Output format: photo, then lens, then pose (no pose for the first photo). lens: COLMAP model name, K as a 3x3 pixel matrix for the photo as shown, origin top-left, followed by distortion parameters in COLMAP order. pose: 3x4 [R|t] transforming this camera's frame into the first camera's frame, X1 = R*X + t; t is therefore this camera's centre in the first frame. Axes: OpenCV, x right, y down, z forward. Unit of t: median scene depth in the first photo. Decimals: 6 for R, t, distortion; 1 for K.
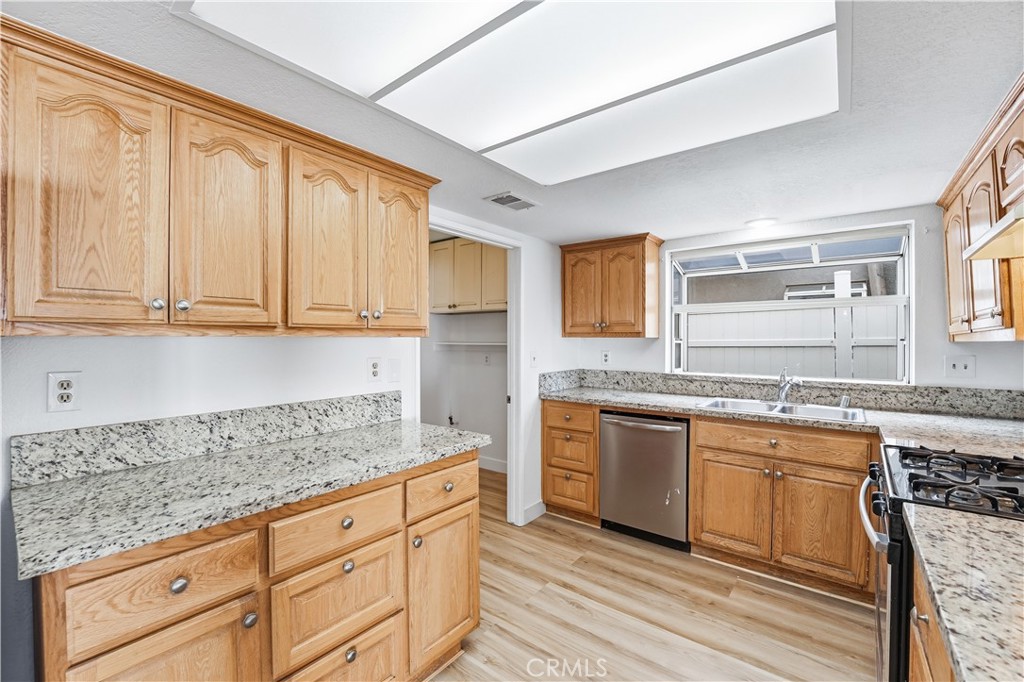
lens RADIAL K [[424.1, 0, 511.3], [0, 424.1, 340.5], [0, 0, 1]] dist [-0.032190, 0.006362]
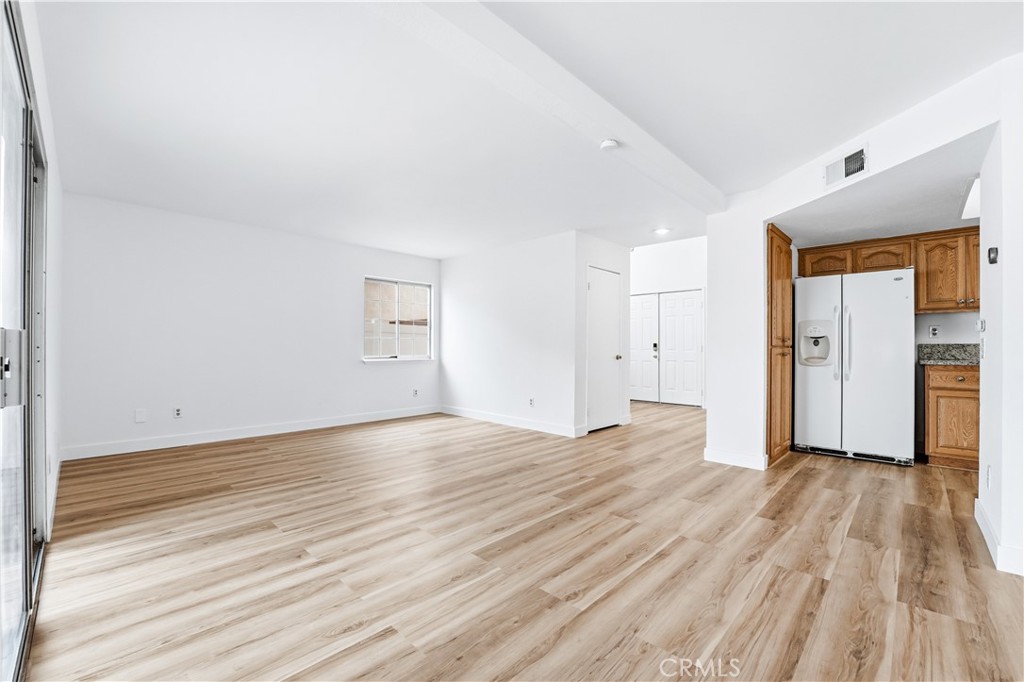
lens RADIAL K [[424.1, 0, 511.3], [0, 424.1, 340.5], [0, 0, 1]] dist [-0.032190, 0.006362]
pose [[-0.095886, -0.006251, -0.995373, 2.304616], [-0.003042, 0.999977, -0.005987, 0.210798], [0.995388, 0.002454, -0.095903, -1.870083]]
